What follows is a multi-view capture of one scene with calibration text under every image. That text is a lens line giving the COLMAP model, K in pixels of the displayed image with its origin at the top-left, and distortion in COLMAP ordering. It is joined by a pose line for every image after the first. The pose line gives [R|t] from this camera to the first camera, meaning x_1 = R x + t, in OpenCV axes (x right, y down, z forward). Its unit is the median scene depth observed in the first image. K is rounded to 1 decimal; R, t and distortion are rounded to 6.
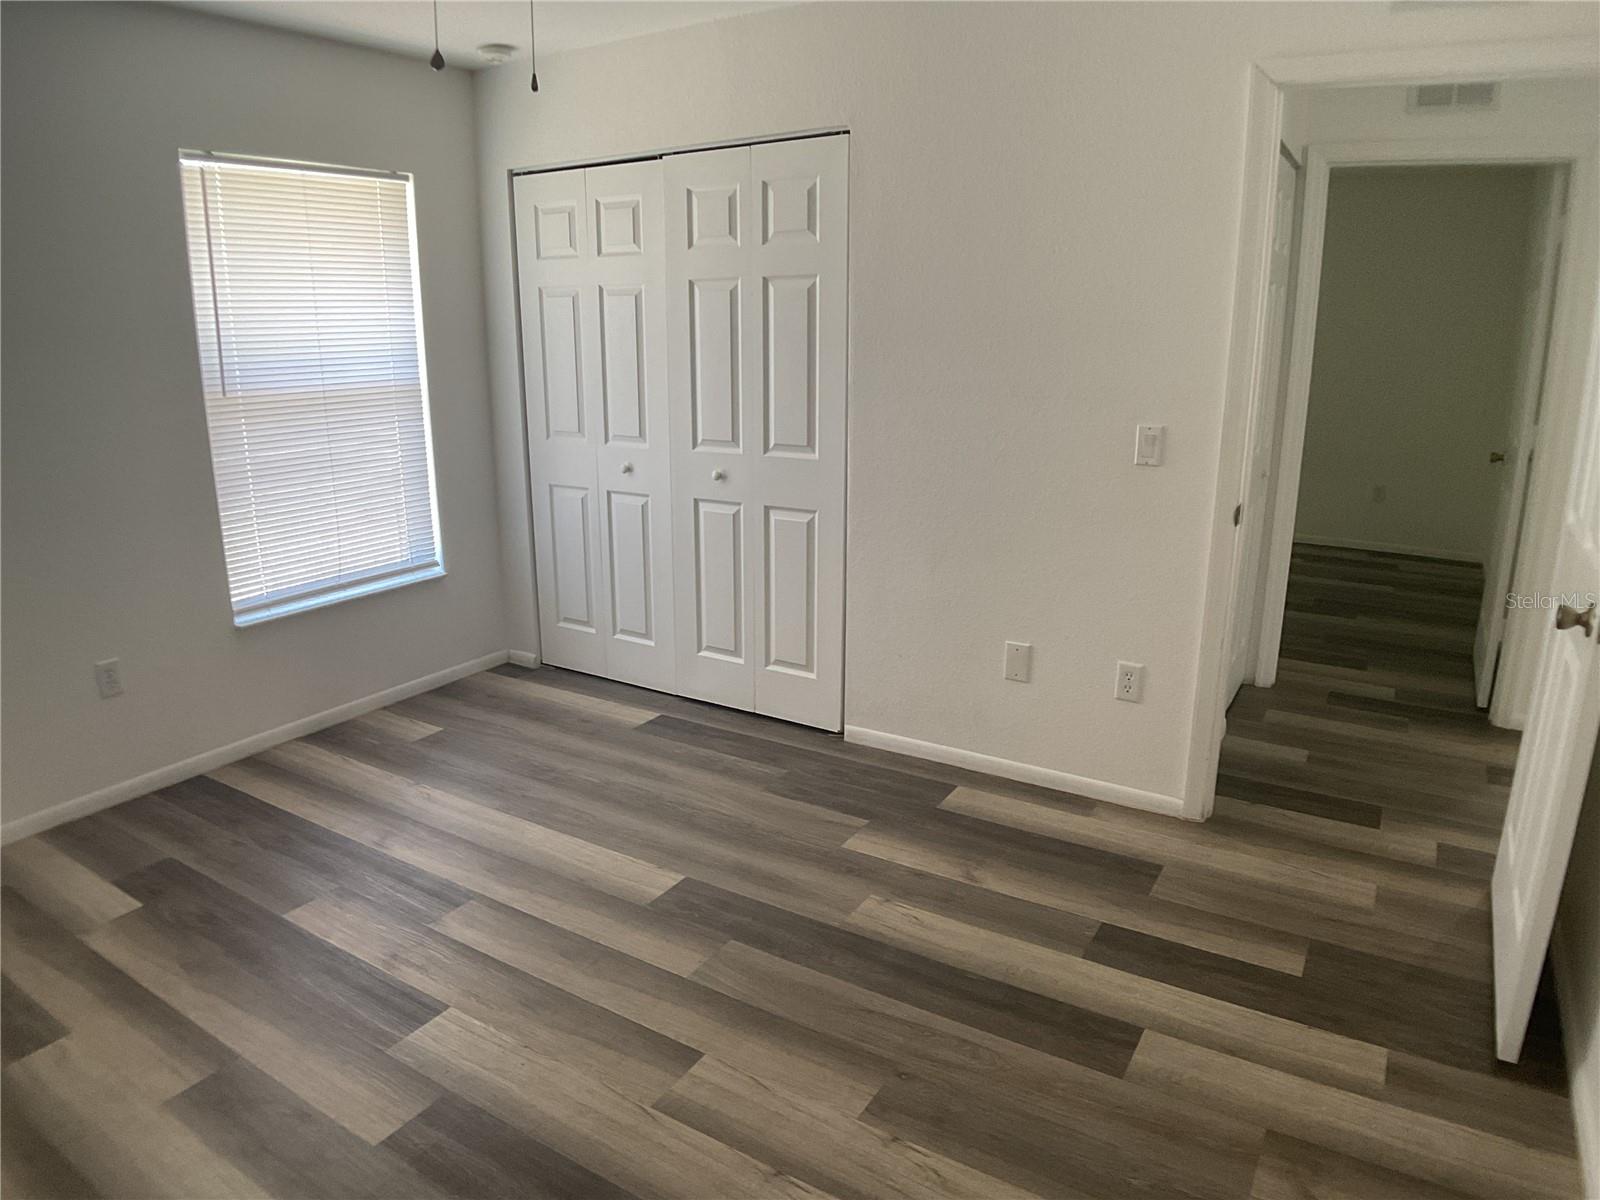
lens RADIAL K [[1019.6, 0, 797.4], [0, 1019.6, 600.6], [0, 0, 1]] dist [-0.071774, -0.012268]
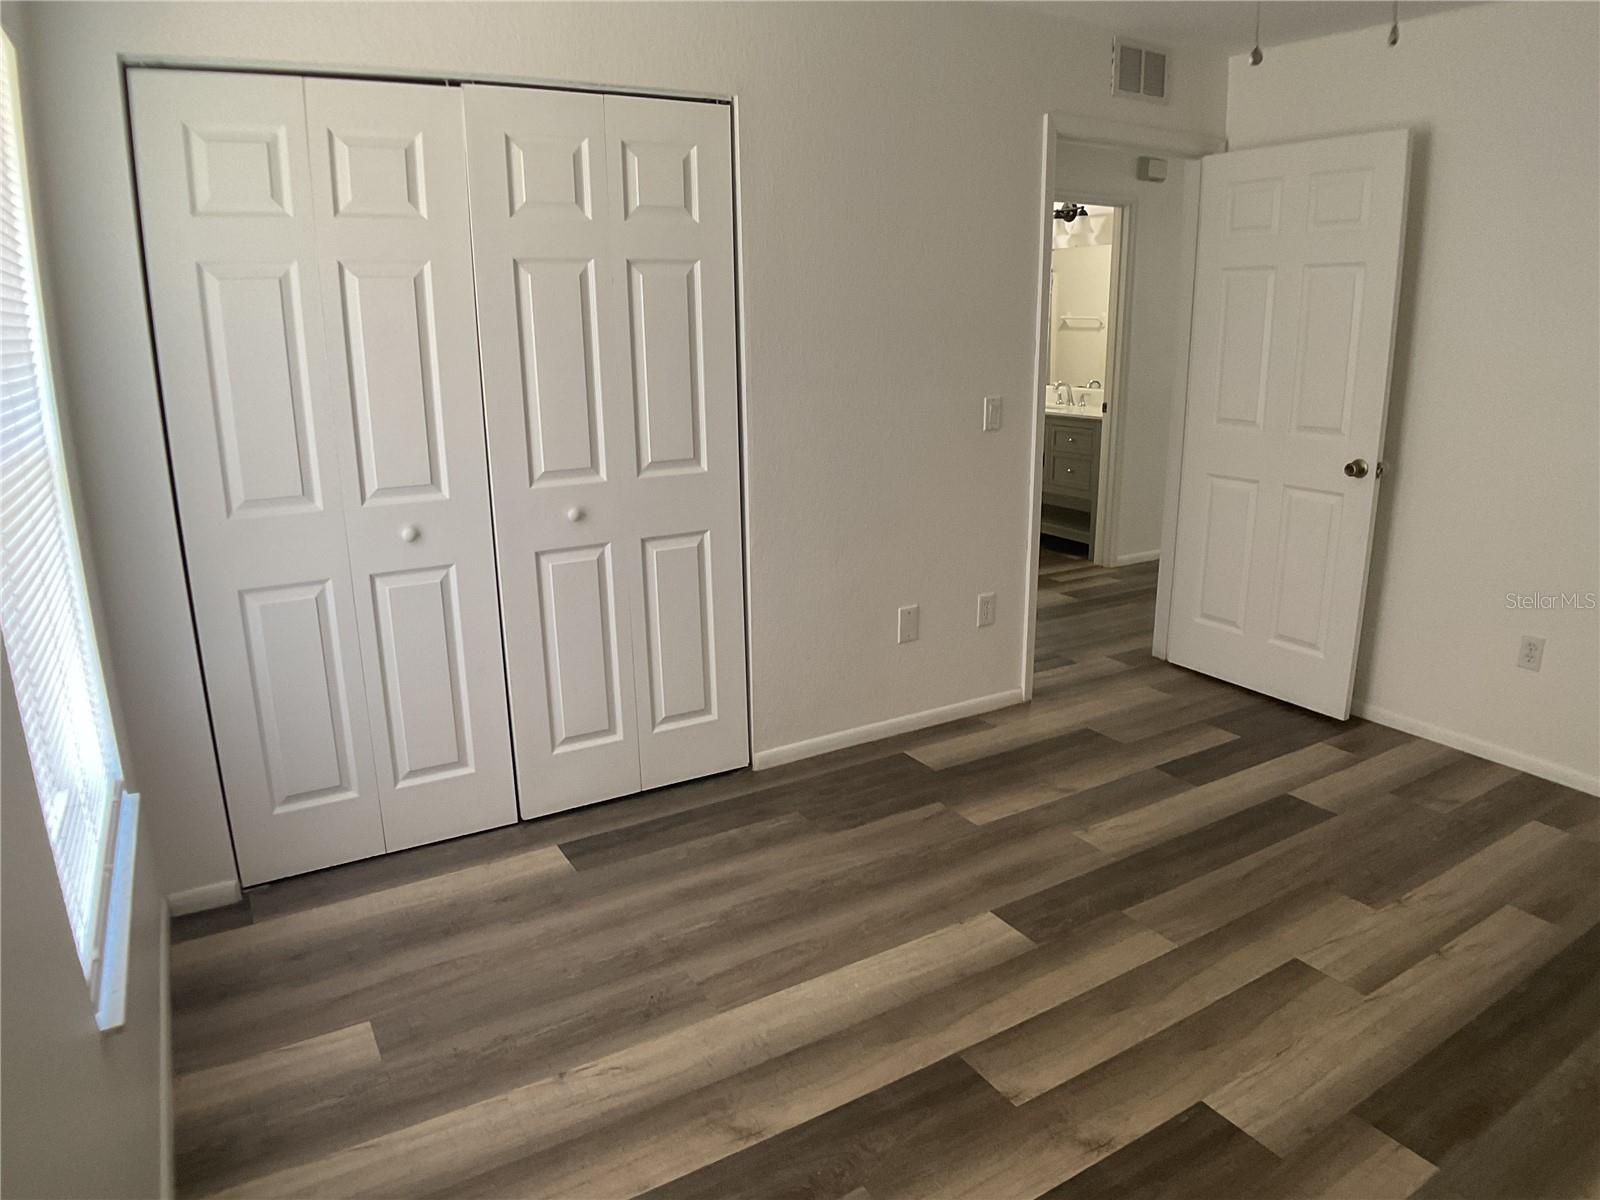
lens RADIAL K [[1019.6, 0, 792.4], [0, 1019.6, 600.0], [0, 0, 1]] dist [-0.071774, -0.012268]
pose [[0.465487, -0.236847, 0.852775, -0.795848], [0.240577, 0.961109, 0.135617, -0.147937], [-0.851730, 0.142030, 0.504364, 0.564697]]
